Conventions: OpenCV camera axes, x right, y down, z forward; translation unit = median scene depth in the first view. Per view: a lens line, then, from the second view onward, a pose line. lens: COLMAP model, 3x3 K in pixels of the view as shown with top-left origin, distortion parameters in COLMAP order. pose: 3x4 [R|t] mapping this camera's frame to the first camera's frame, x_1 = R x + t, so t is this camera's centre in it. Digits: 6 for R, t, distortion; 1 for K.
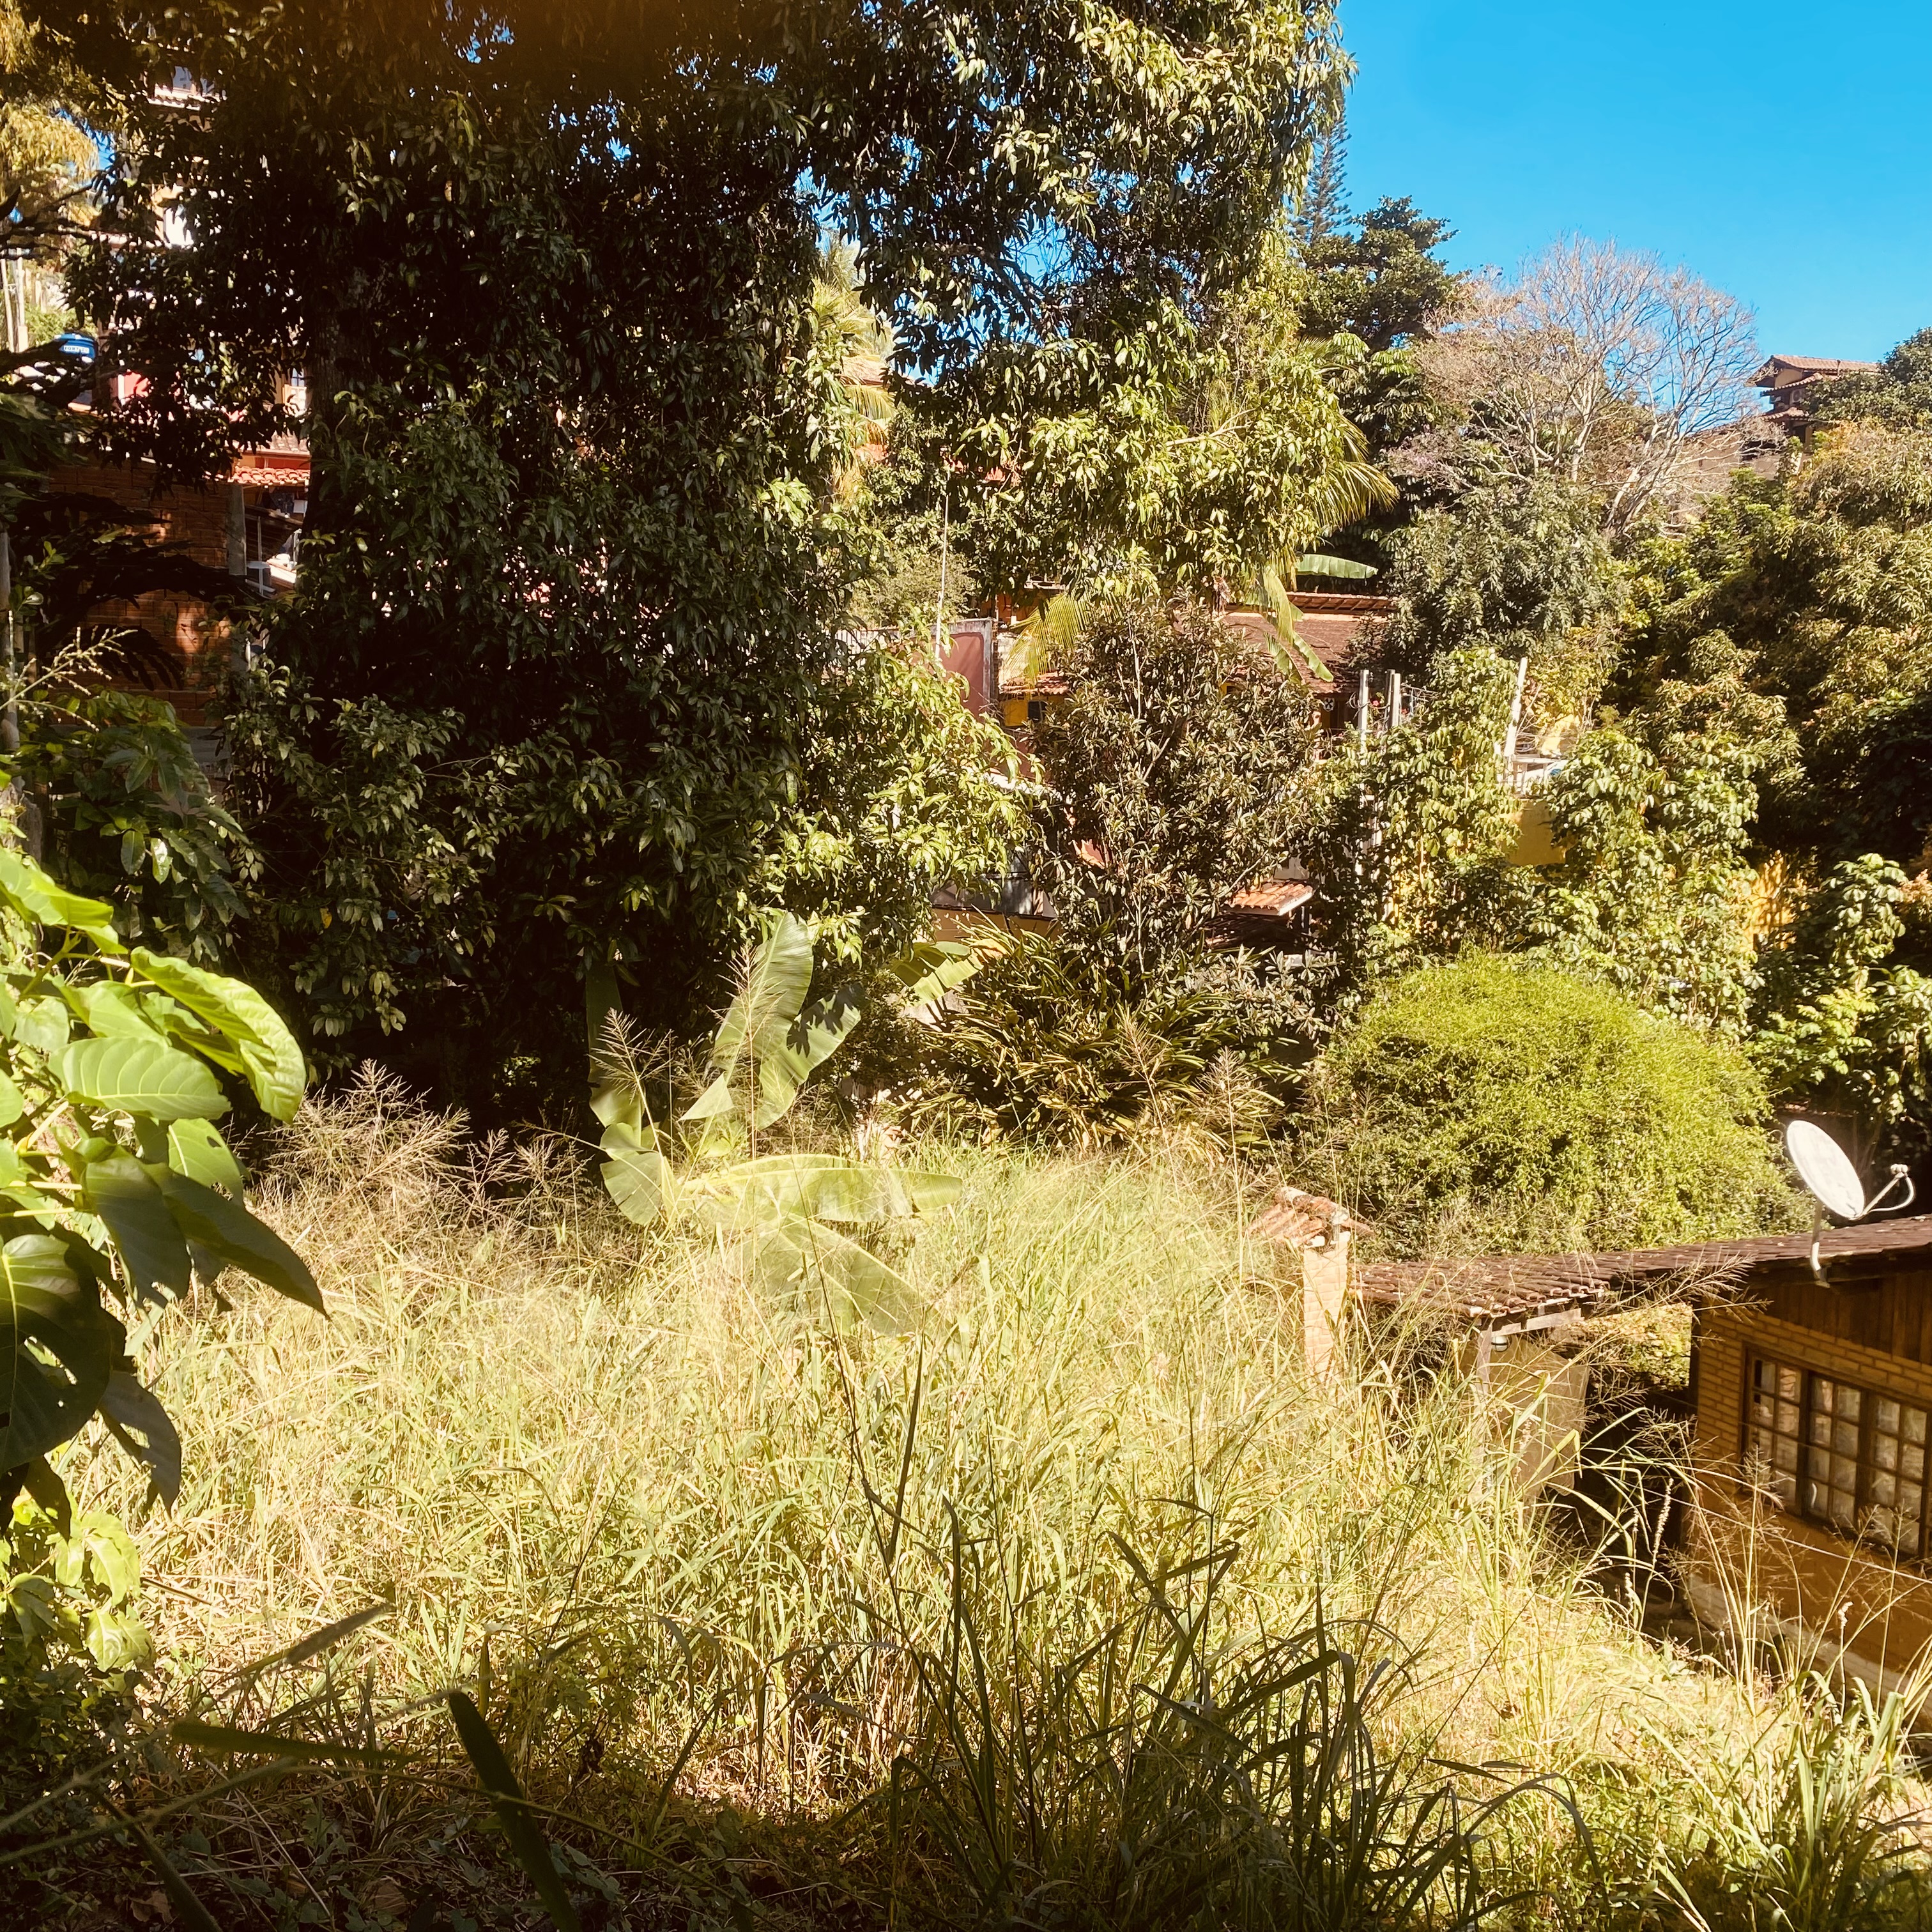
lens RADIAL K [[1990.1, 0, 978.4], [0, 1990.1, 973.5], [0, 0, 1]] dist [0.020074, 0.000000]
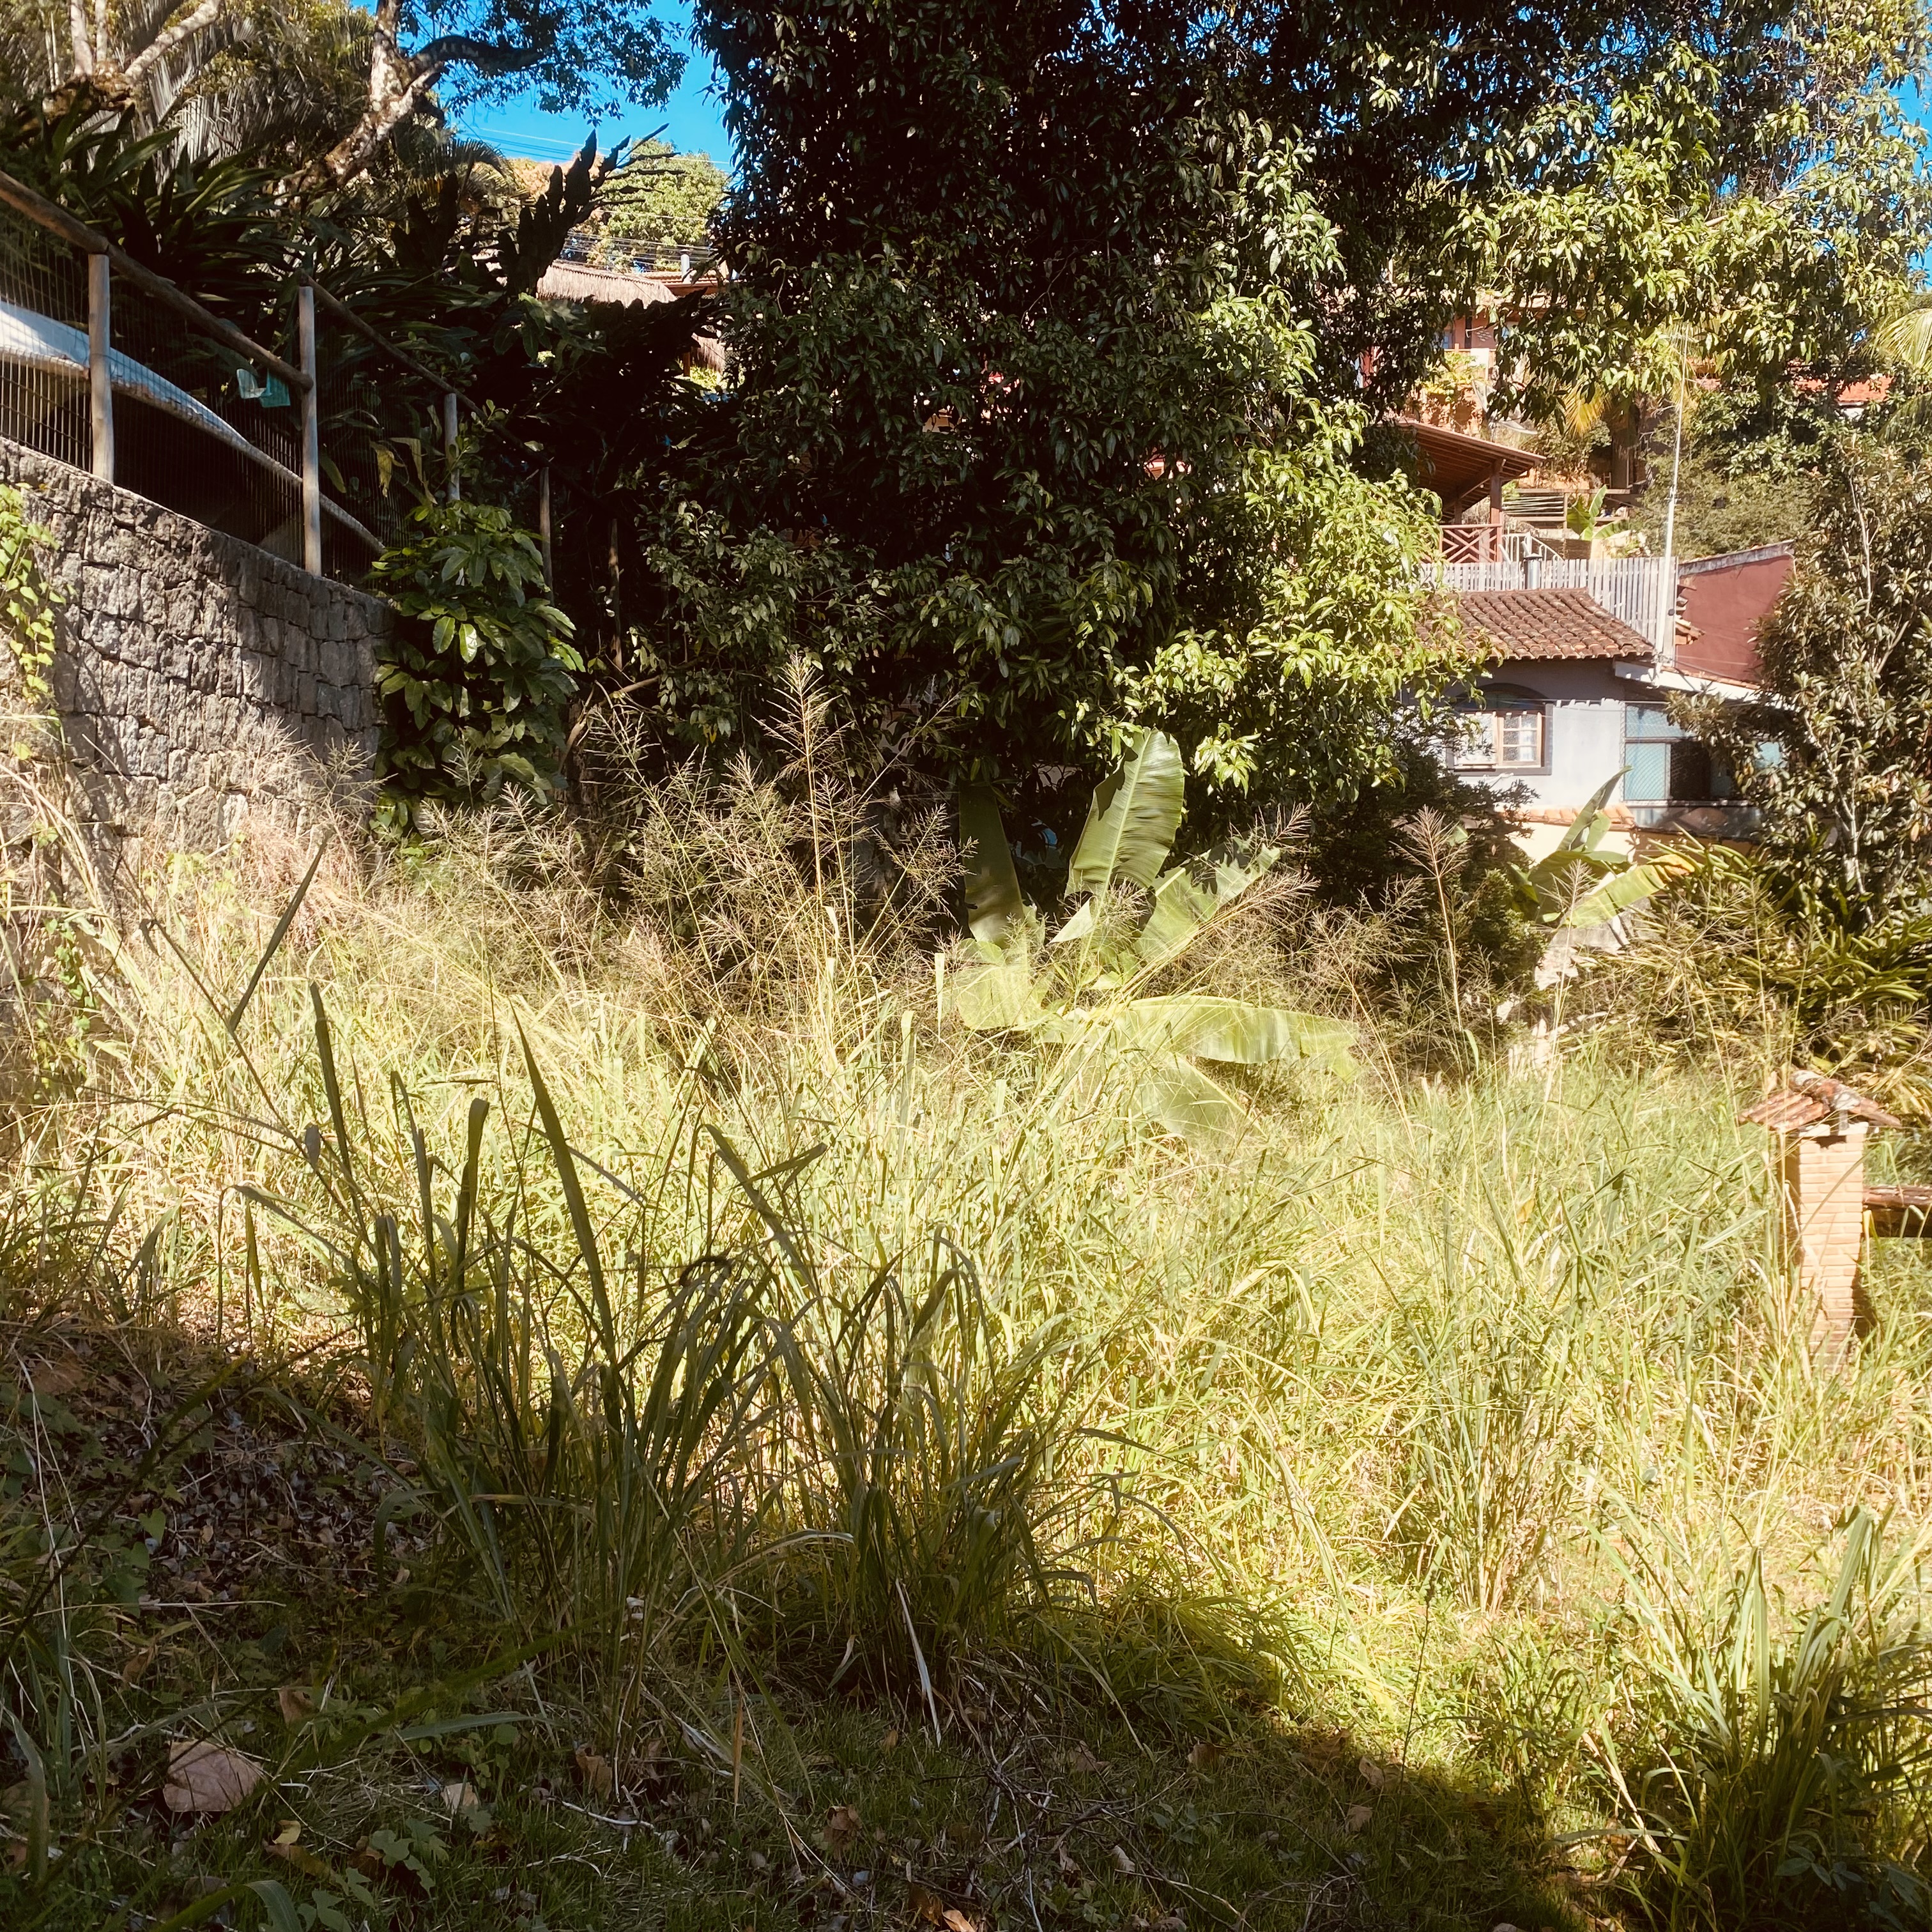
lens RADIAL K [[1990.1, 0, 975.0], [0, 1990.1, 955.6], [0, 0, 1]] dist [0.020074, 0.000000]
pose [[0.882978, 0.018122, -0.469064, 0.228934], [-0.029417, 0.999427, -0.016763, 0.079456], [0.468491, 0.028600, 0.883005, 0.095559]]
